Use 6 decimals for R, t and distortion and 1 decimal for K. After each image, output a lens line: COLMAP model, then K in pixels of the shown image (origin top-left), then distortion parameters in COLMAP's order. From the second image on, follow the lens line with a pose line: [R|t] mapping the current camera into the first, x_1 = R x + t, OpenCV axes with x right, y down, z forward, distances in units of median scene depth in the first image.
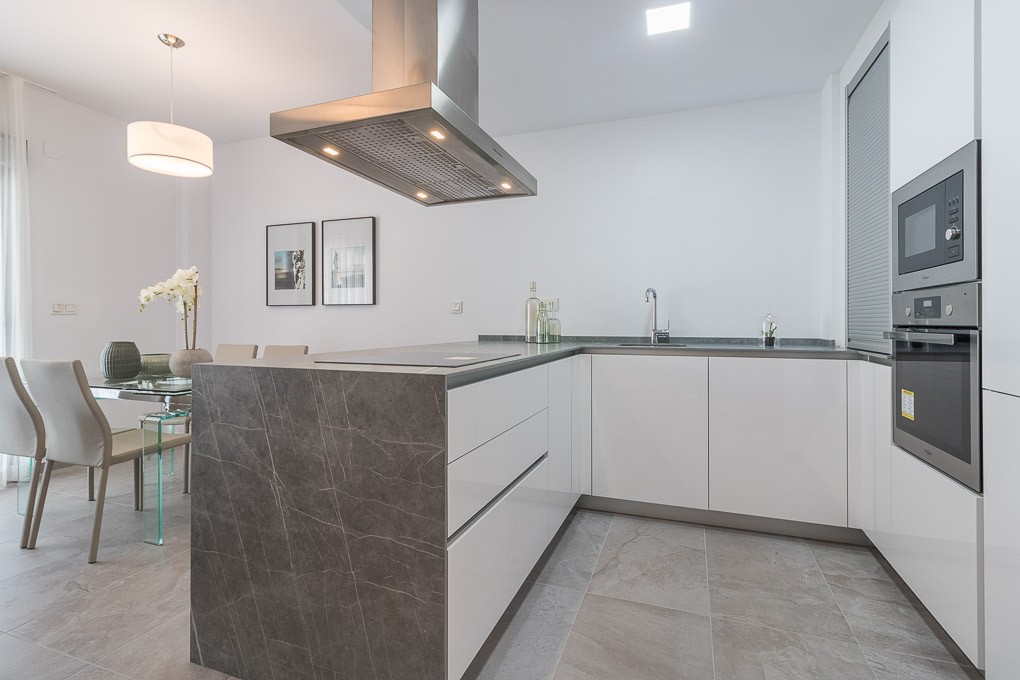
lens RADIAL K [[489.3, 0, 520.7], [0, 489.3, 322.1], [0, 0, 1]] dist [0.000025, 0.000501]
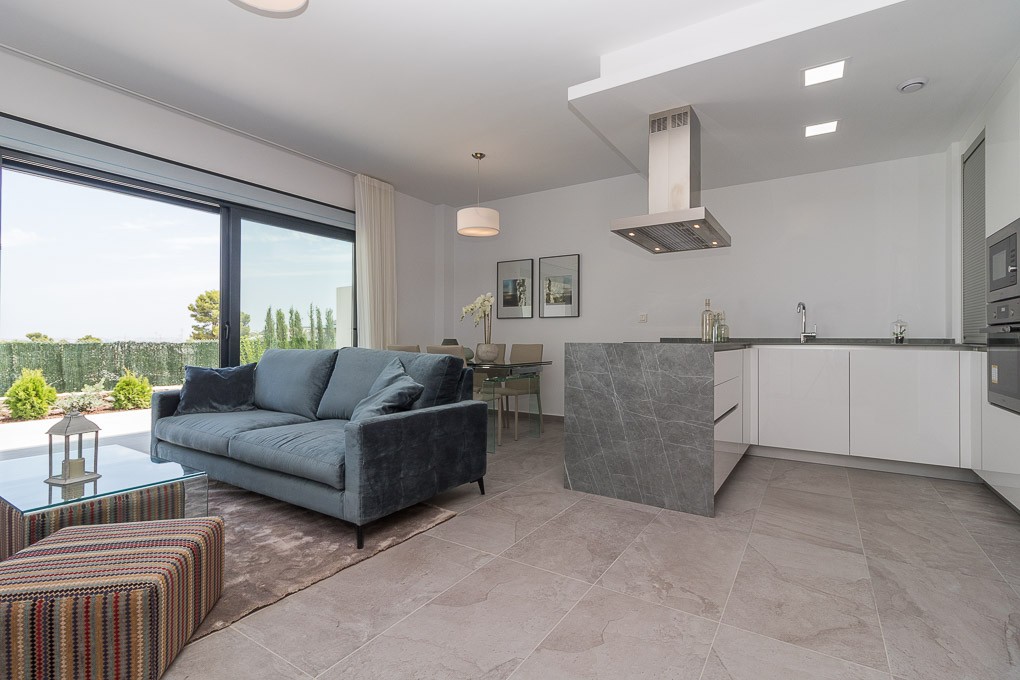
lens RADIAL K [[489.3, 0, 509.6], [0, 489.3, 335.4], [0, 0, 1]] dist [0.000025, 0.000501]
pose [[0.973500, 0.002171, -0.228675, -0.263495], [-0.003616, 0.999976, -0.005901, 0.042024], [0.228656, 0.006572, 0.973485, -0.638277]]
